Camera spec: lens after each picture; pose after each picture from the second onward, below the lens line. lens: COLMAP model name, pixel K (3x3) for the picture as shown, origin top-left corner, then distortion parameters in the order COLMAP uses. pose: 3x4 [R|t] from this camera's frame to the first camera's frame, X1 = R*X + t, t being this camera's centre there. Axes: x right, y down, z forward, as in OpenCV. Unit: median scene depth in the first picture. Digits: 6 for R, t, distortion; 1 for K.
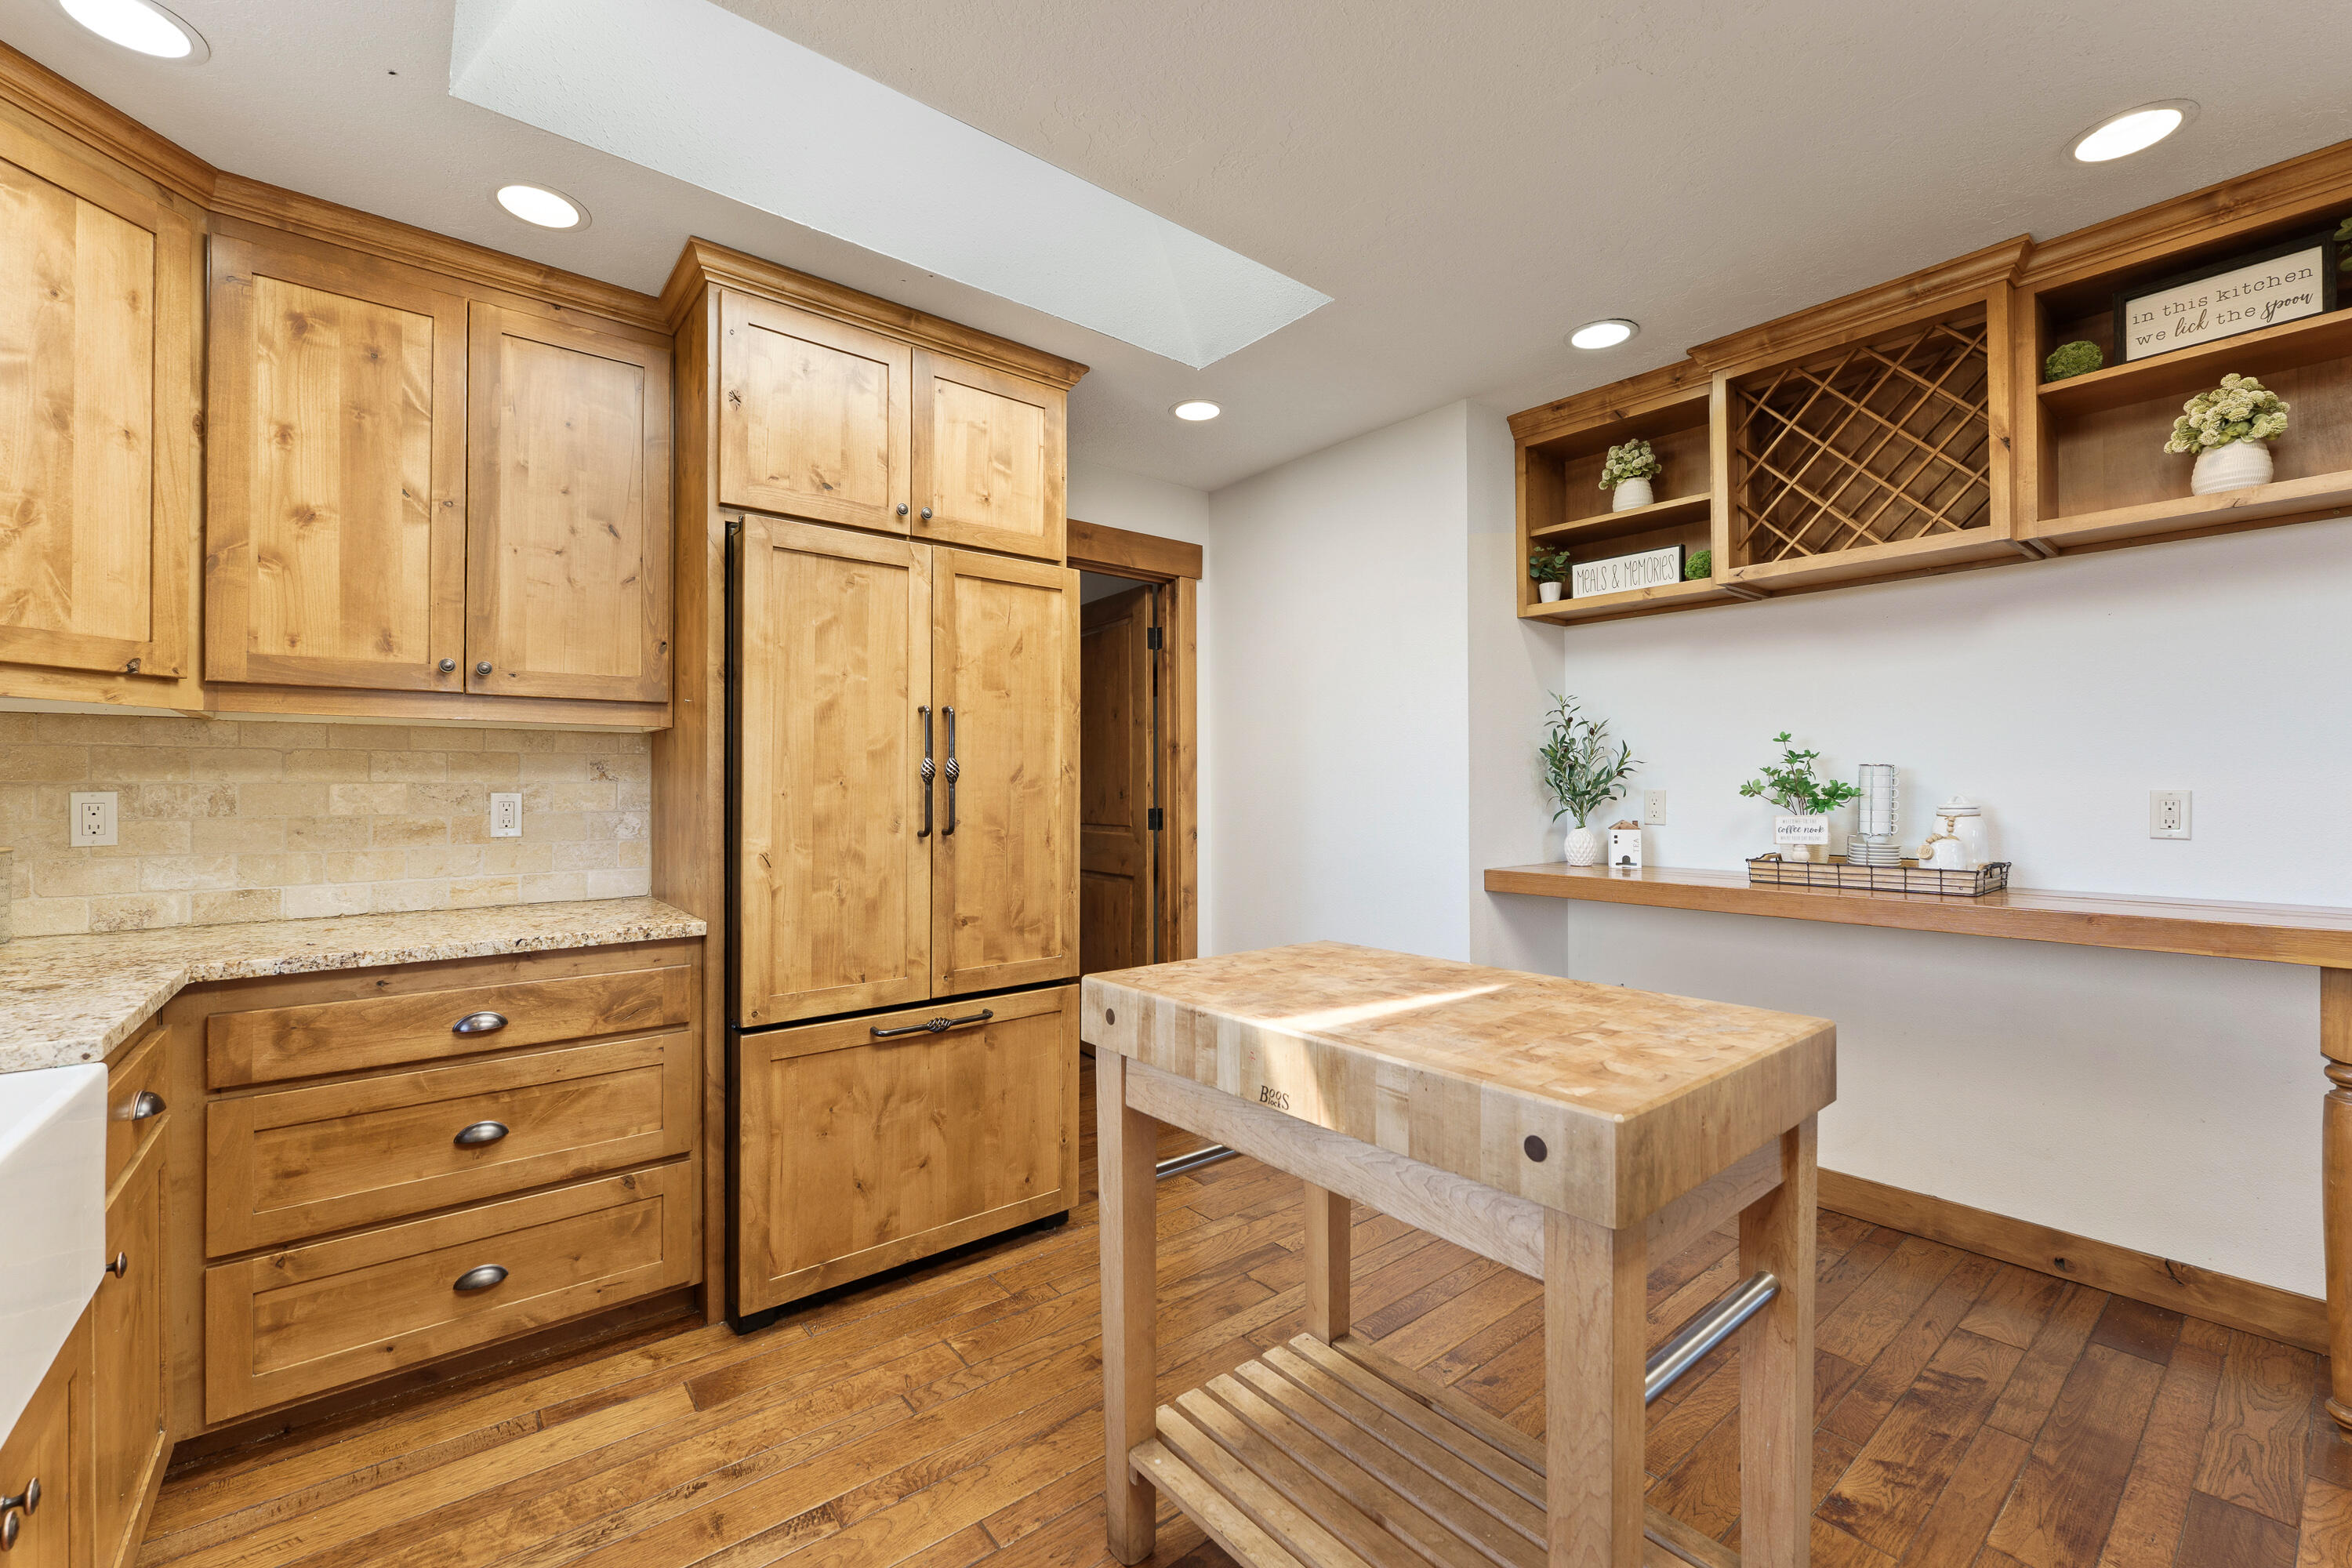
lens RADIAL K [[975.7, 0, 1207.0], [0, 975.7, 776.6], [0, 0, 1]] dist [-0.005709, 0.000760]
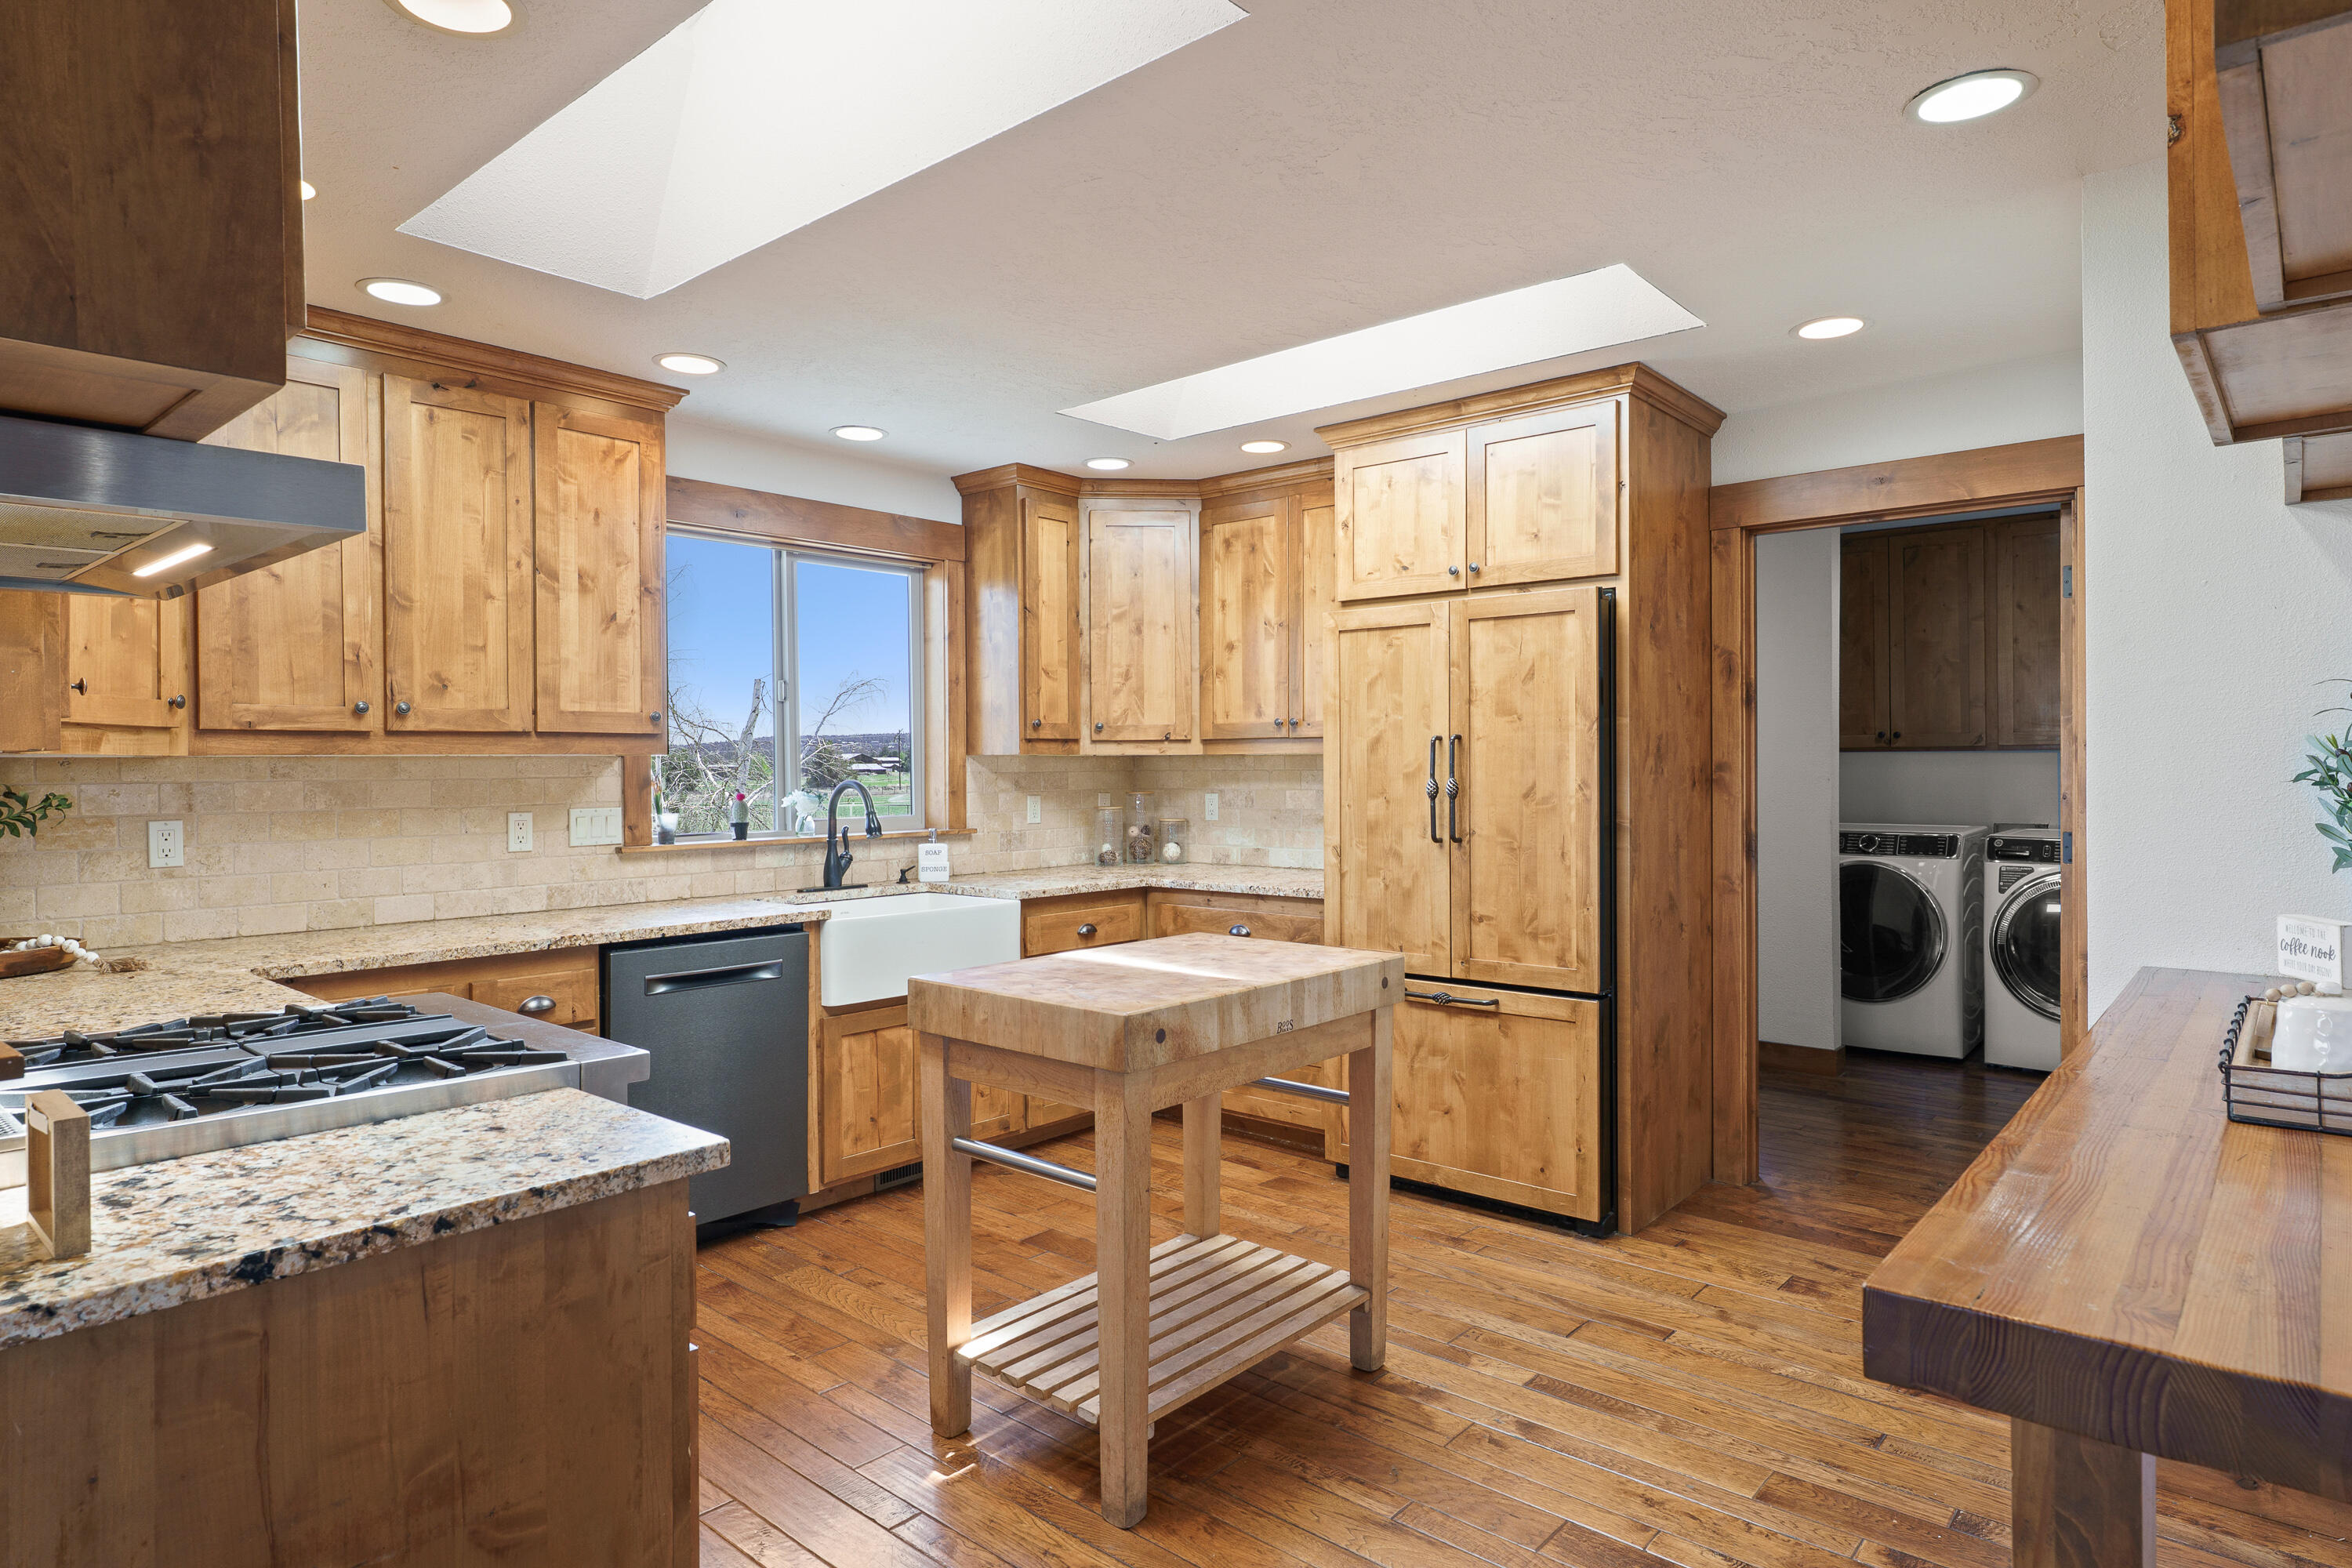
lens RADIAL K [[1357.2, 0, 1225.0], [0, 1357.2, 769.9], [0, 0, 1]] dist [0.002570, -0.000895]
pose [[0.178379, 0.007453, -0.983934, 1.358140], [0.014579, 0.999842, 0.010217, -0.051777], [0.983854, -0.016167, 0.178242, 0.443174]]
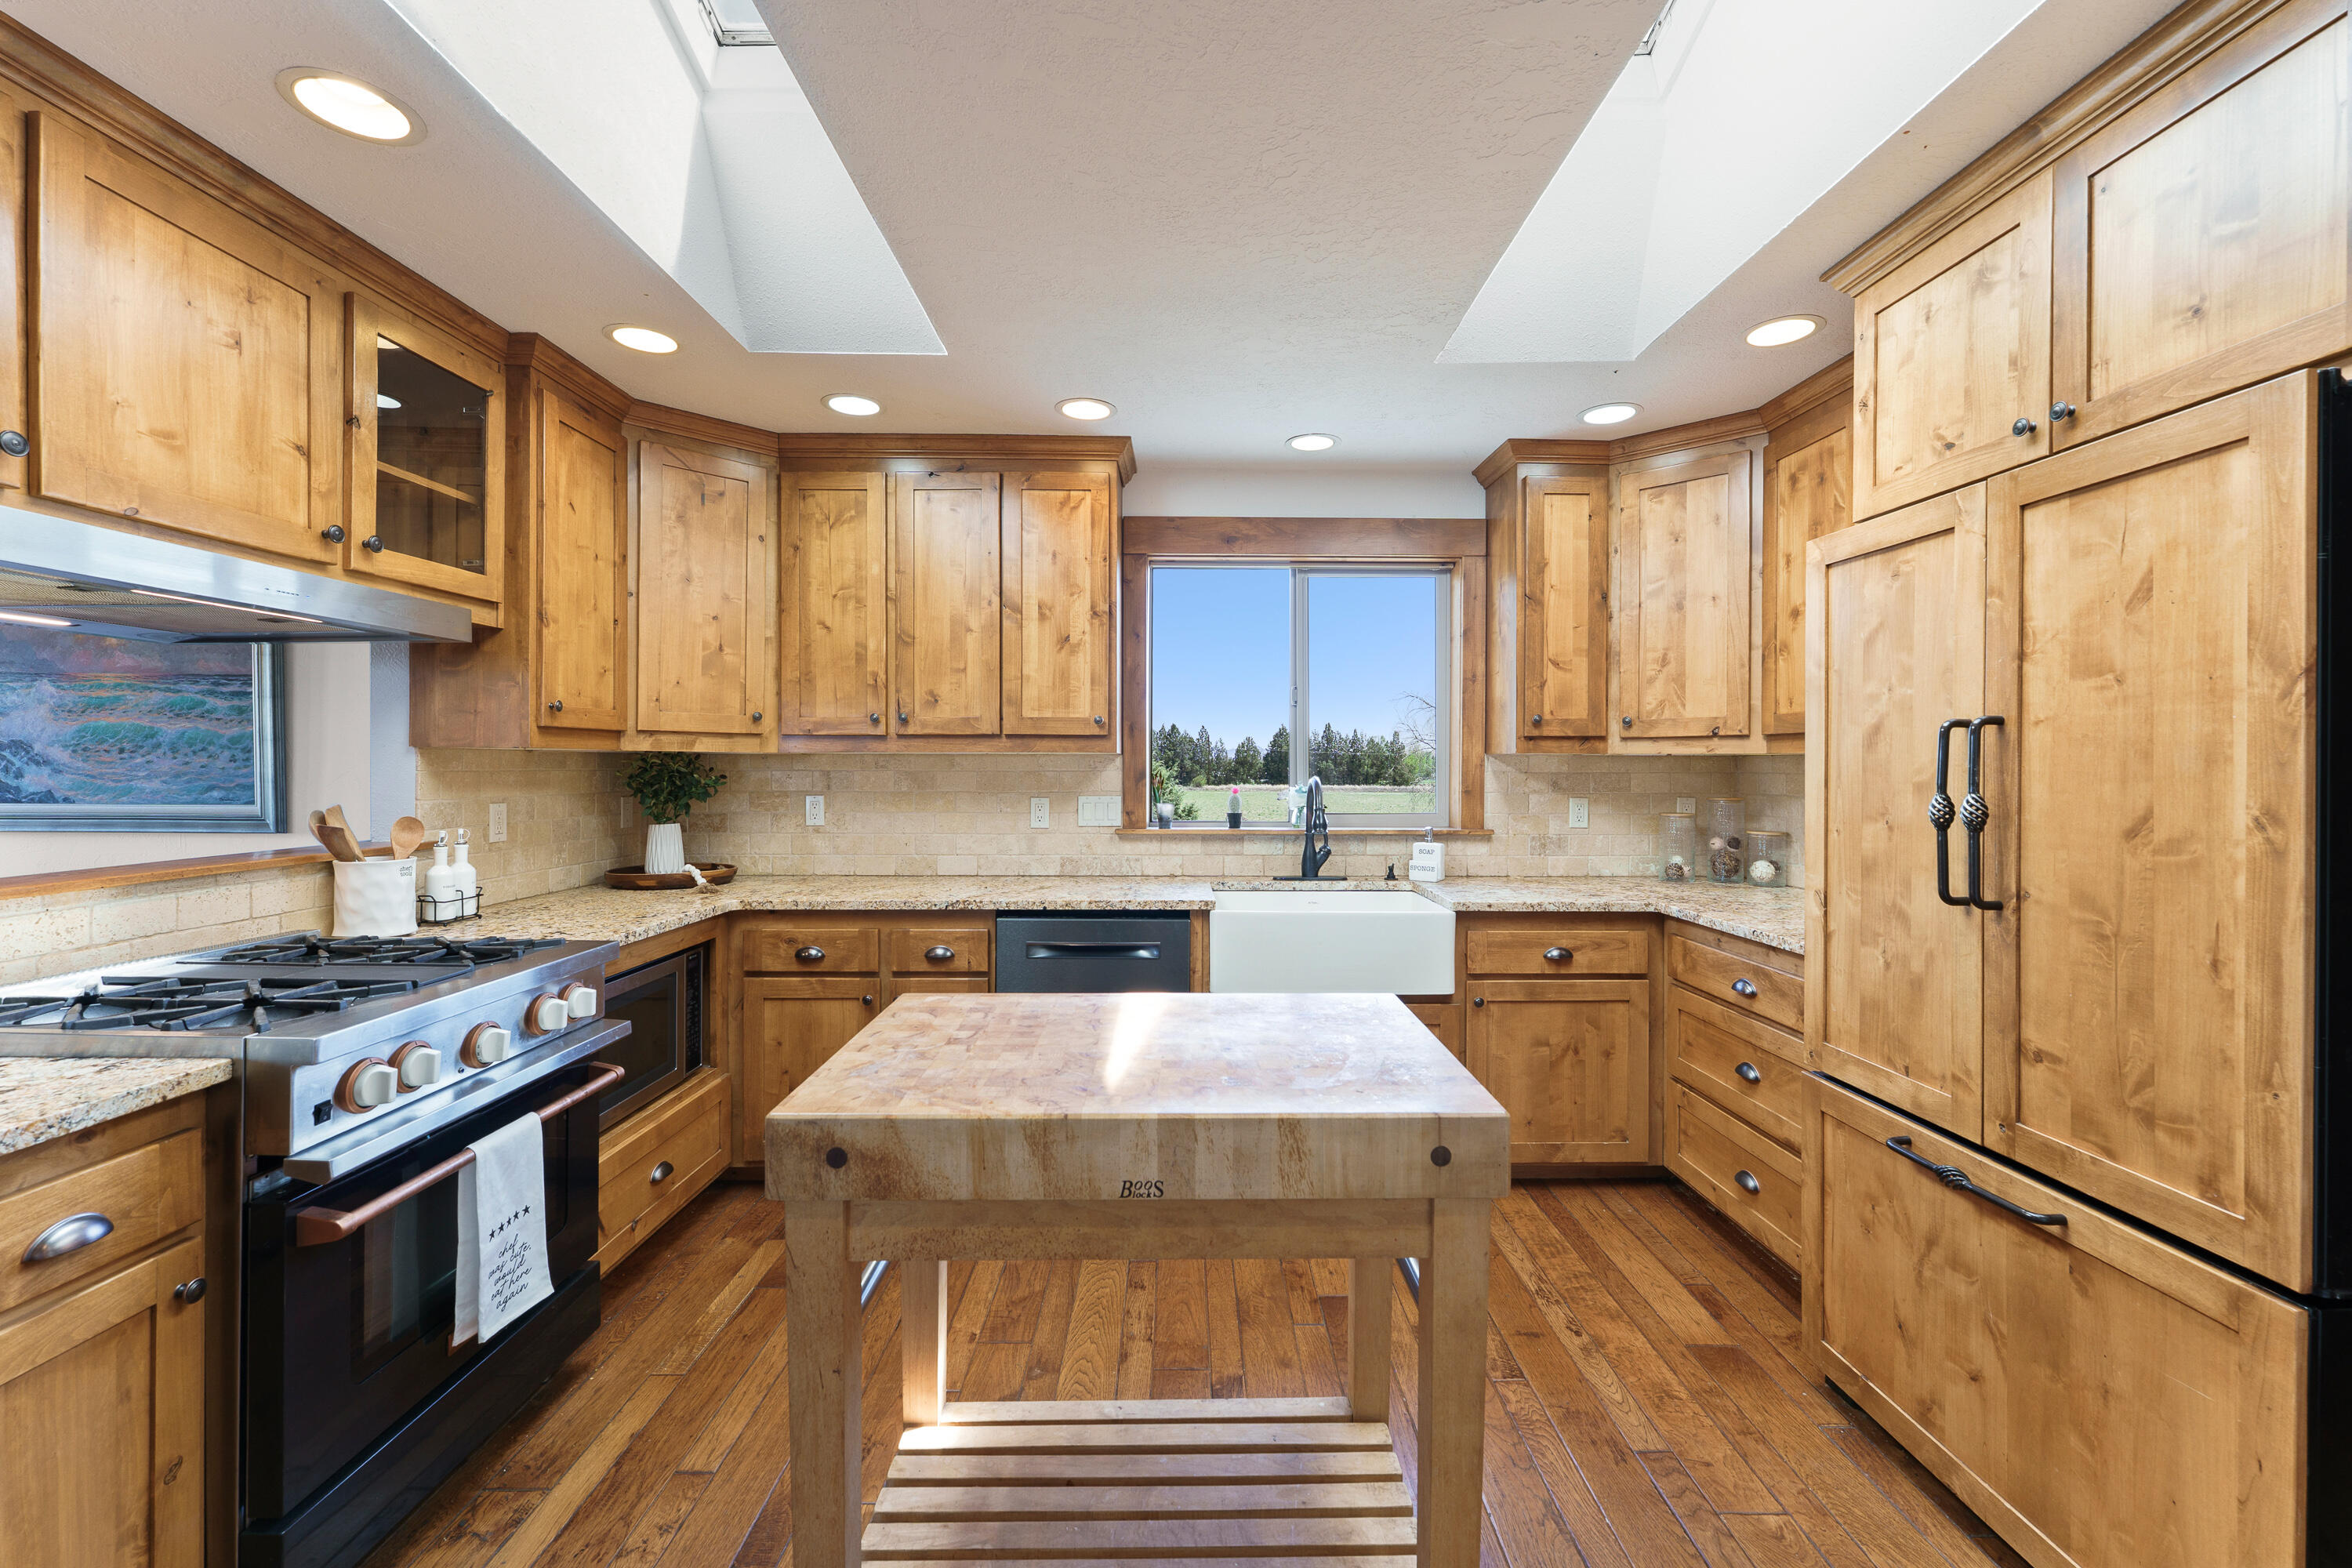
lens RADIAL K [[975.7, 0, 1202.0], [0, 975.7, 765.1], [0, 0, 1]] dist [-0.005709, 0.000760]
pose [[-0.638443, 0.002874, -0.769664, 0.608172], [0.006255, 0.999979, -0.001455, -0.042770], [0.769643, -0.005743, -0.638448, 1.046236]]
